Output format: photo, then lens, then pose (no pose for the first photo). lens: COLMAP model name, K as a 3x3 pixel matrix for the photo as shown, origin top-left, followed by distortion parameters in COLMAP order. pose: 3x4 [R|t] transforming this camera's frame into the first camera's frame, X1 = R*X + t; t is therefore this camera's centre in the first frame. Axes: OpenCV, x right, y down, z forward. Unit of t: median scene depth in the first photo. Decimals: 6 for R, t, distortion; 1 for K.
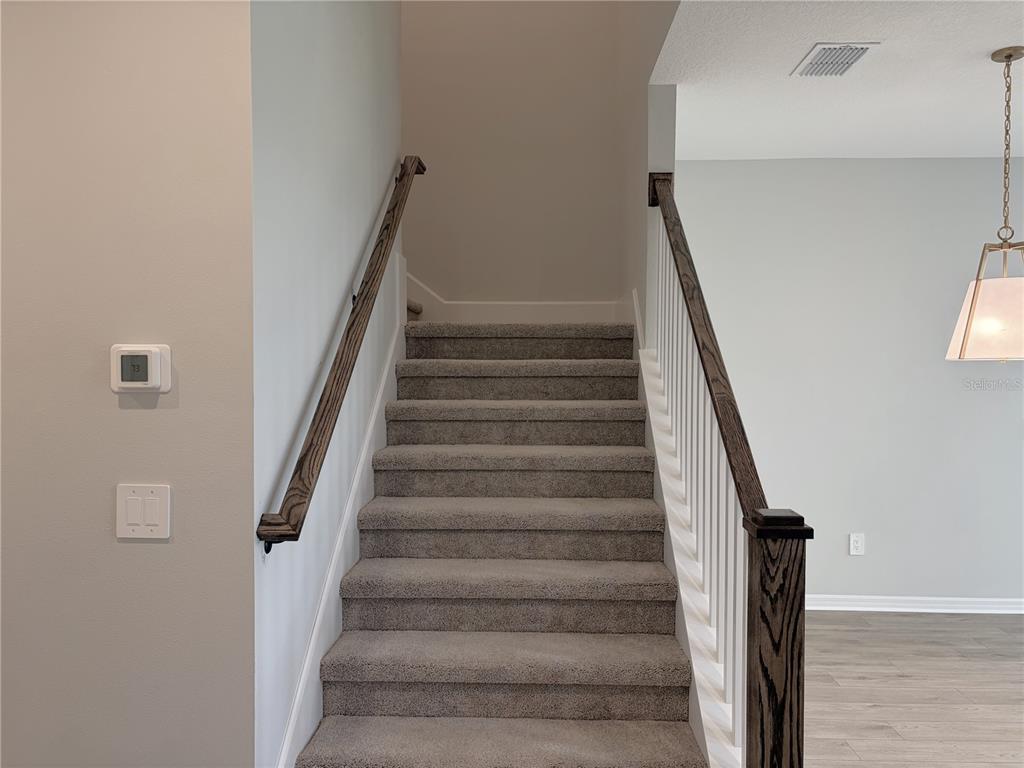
lens RADIAL K [[771.3, 0, 511.2], [0, 771.3, 385.0], [0, 0, 1]] dist [0.029844, -0.004084]
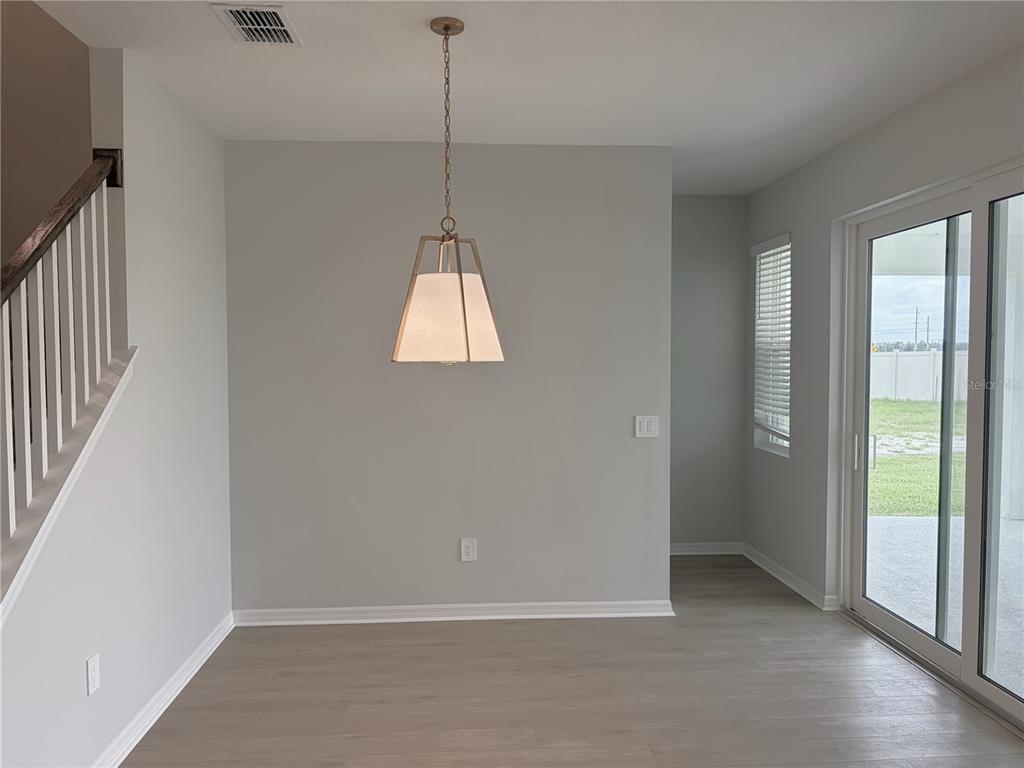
lens RADIAL K [[771.3, 0, 512.2], [0, 771.3, 386.0], [0, 0, 1]] dist [0.029844, -0.004084]
pose [[0.997305, -0.008378, 0.072884, 0.639471], [0.006749, 0.999722, 0.022571, -0.024802], [-0.073053, -0.022019, 0.997085, 0.087489]]
